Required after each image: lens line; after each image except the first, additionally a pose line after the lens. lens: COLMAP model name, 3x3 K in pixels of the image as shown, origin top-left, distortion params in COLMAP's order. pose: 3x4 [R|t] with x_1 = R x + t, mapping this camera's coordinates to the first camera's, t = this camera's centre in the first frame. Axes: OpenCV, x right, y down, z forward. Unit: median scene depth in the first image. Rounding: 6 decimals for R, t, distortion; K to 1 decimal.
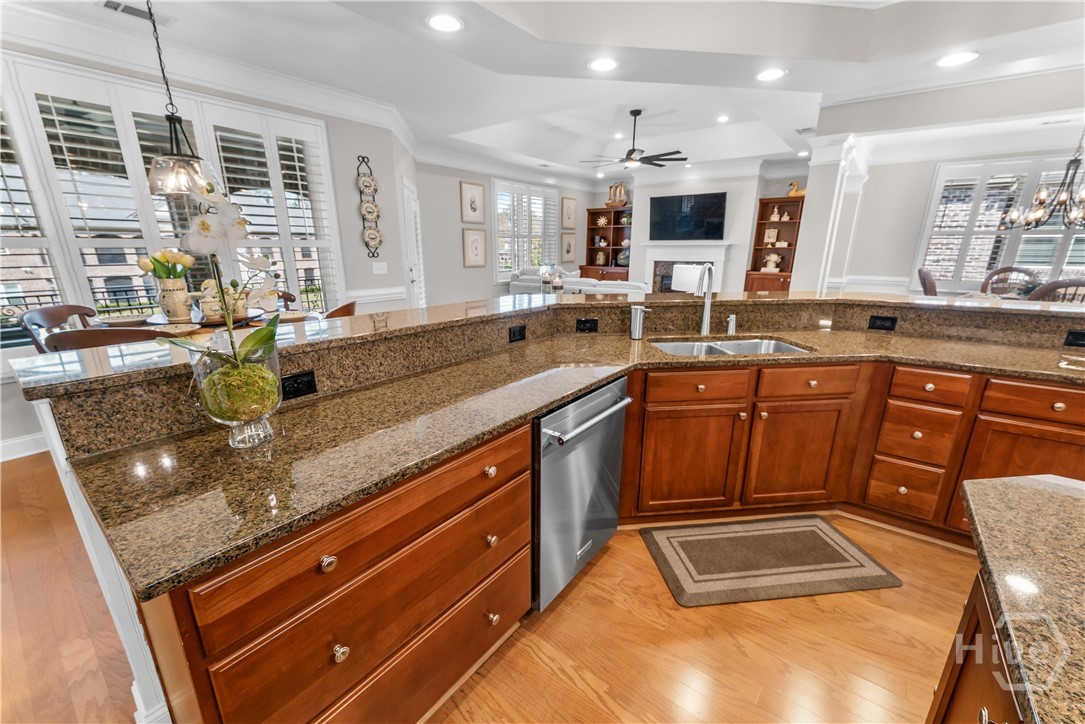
lens RADIAL K [[437.4, 0, 539.1], [0, 437.4, 368.3], [0, 0, 1]] dist [0.003188, -0.000009]
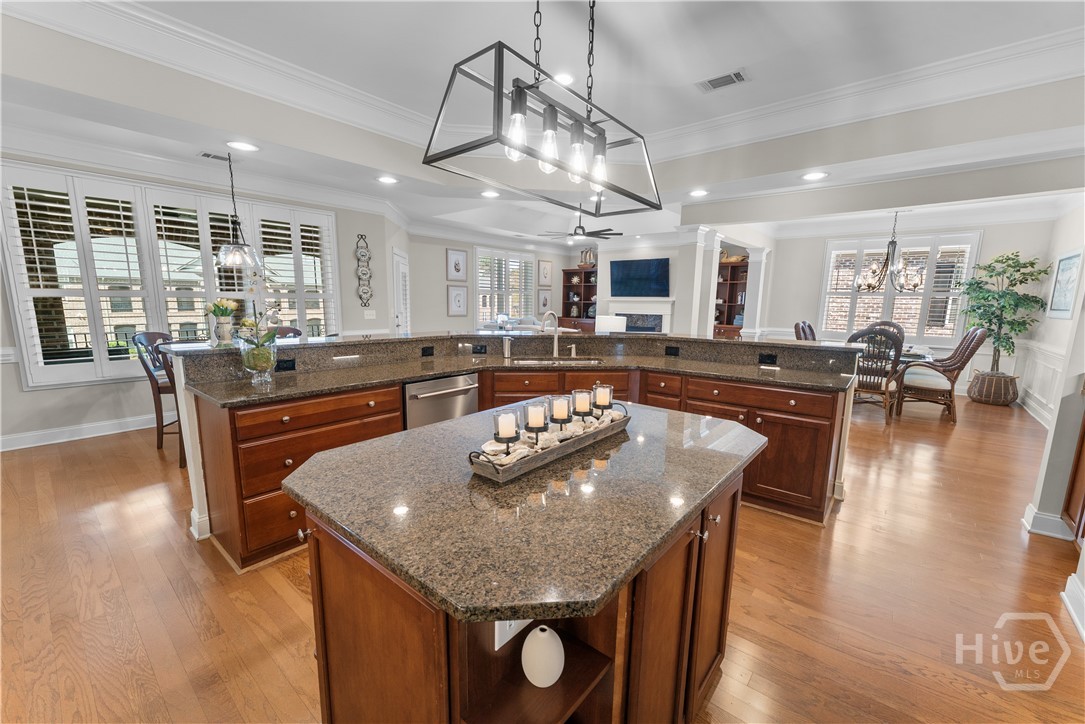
lens RADIAL K [[437.4, 0, 537.7], [0, 437.4, 366.4], [0, 0, 1]] dist [0.003188, -0.000009]
pose [[0.999175, 0.017217, -0.036779, 0.196713], [-0.021574, 0.992352, -0.121539, 0.077029], [0.034405, 0.122232, 0.991905, -0.278054]]
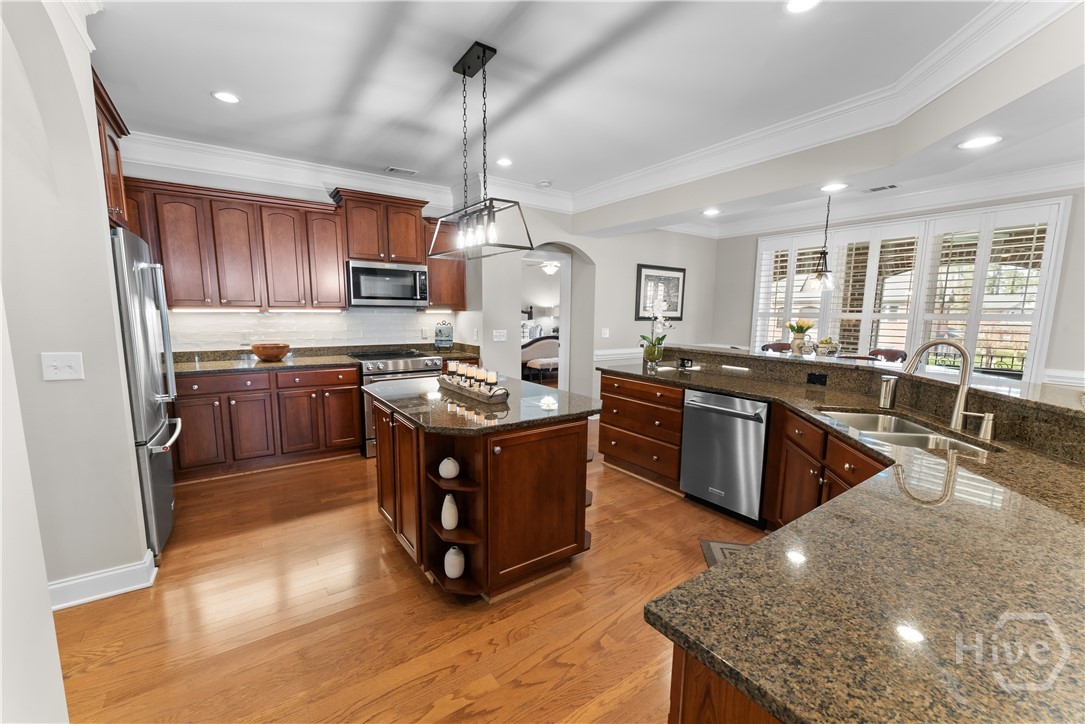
lens RADIAL K [[437.4, 0, 546.1], [0, 437.4, 367.6], [0, 0, 1]] dist [0.003188, -0.000009]
pose [[-0.290151, 0.116236, -0.949896, 0.703712], [-0.273669, 0.941065, 0.198749, -0.071469], [0.917016, 0.317624, -0.241241, 0.251399]]
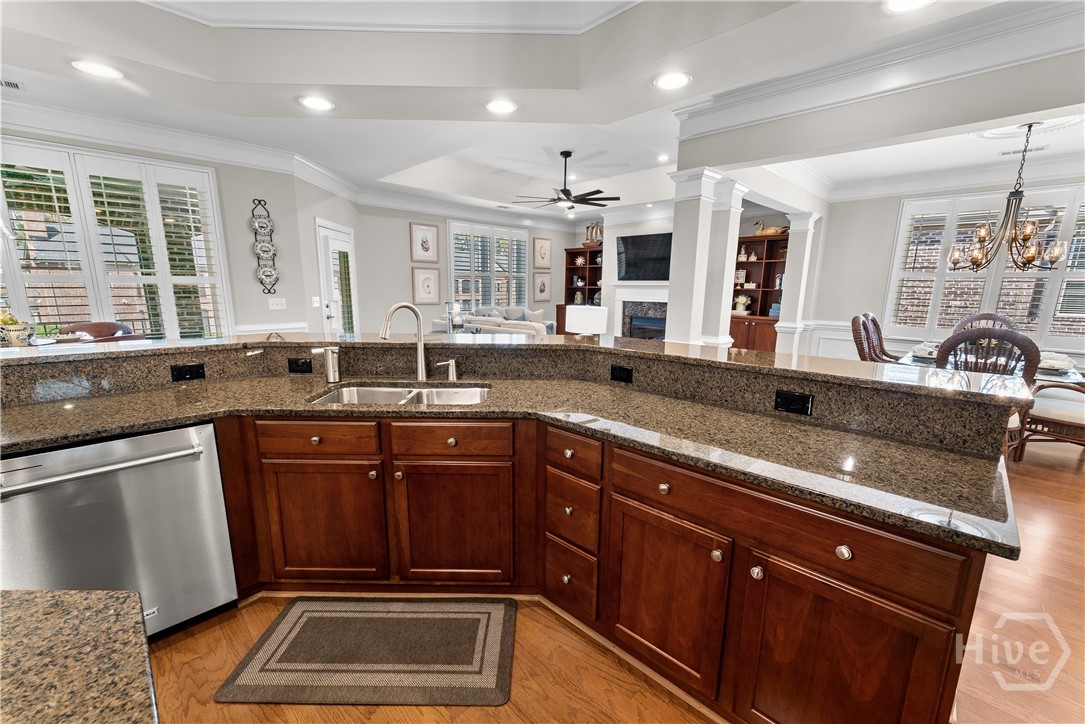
lens RADIAL K [[437.4, 0, 536.9], [0, 437.4, 367.9], [0, 0, 1]] dist [0.003188, -0.000009]
pose [[0.991898, 0.032291, -0.122863, 0.383298], [-0.042733, 0.995606, -0.083321, -0.019419], [0.119633, 0.087897, 0.988920, 0.067508]]
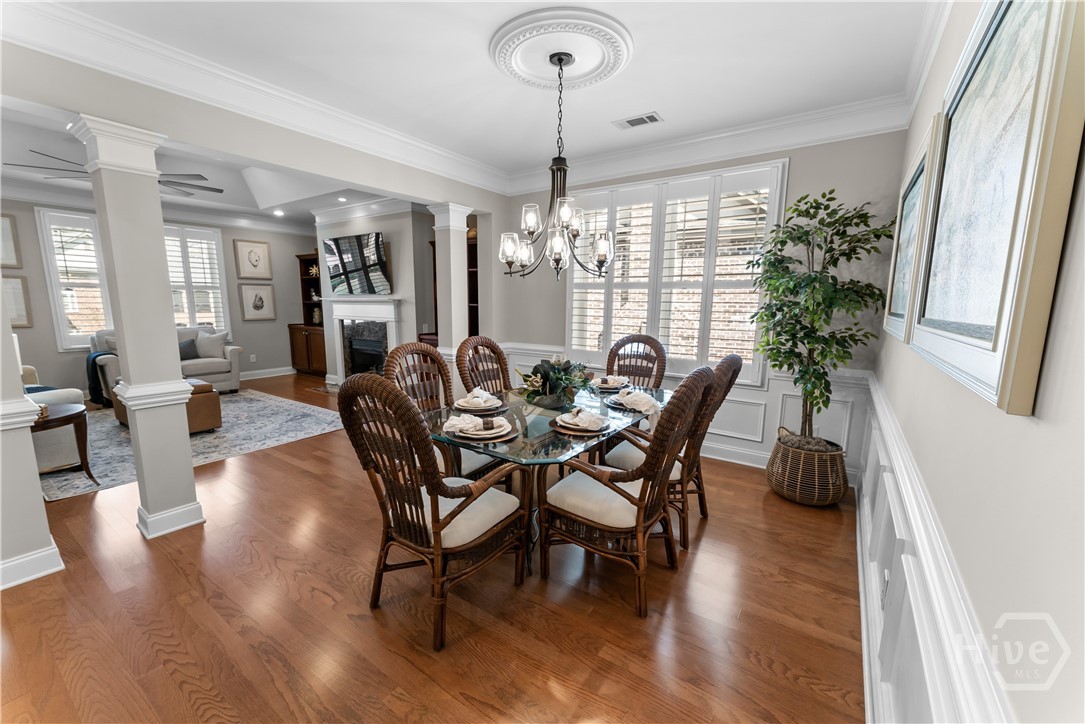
lens RADIAL K [[437.4, 0, 539.1], [0, 437.4, 368.7], [0, 0, 1]] dist [0.003188, -0.000009]
pose [[0.999074, -0.005356, 0.042685, 1.119918], [0.010207, 0.993398, -0.114260, -0.132732], [-0.041791, 0.114590, 0.992533, 0.450646]]
